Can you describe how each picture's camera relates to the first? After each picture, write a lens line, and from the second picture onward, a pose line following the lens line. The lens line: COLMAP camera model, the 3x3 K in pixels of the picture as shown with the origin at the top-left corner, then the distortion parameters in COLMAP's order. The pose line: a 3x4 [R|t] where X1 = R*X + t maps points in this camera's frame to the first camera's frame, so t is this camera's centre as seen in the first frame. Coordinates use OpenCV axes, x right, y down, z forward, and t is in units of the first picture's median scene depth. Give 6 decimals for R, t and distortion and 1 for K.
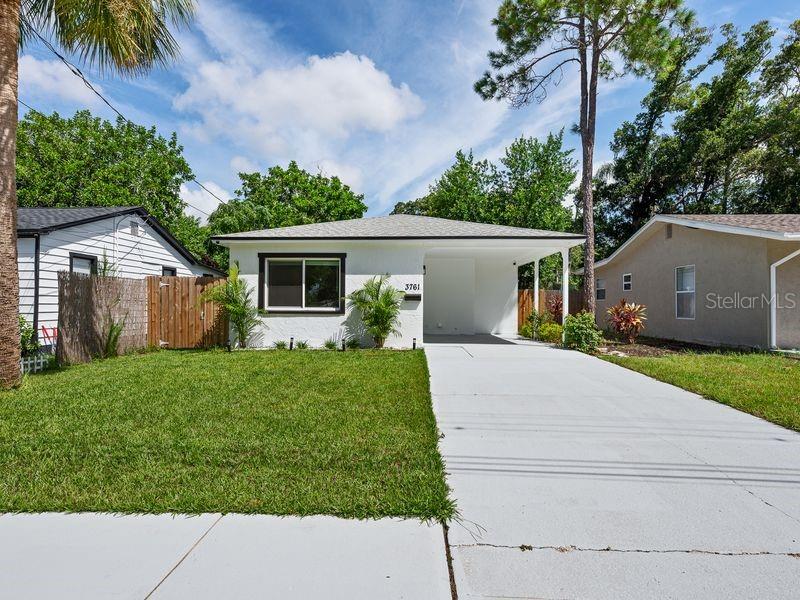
lens RADIAL K [[447.8, 0, 399.4], [0, 447.8, 305.4], [0, 0, 1]] dist [-0.001719, -0.000416]
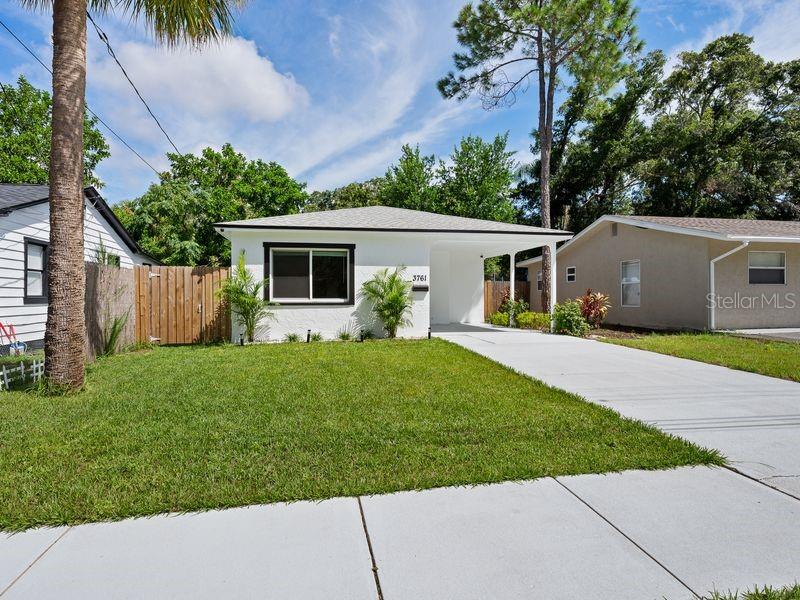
lens RADIAL K [[456.2, 0, 390.3], [0, 456.2, 297.3], [0, 0, 1]] dist [-0.001274, -0.000057]
pose [[0.976499, -0.006655, 0.215420, -0.191408], [0.006494, 0.999978, 0.001455, 0.000723], [-0.215425, -0.000022, 0.976520, -0.008140]]
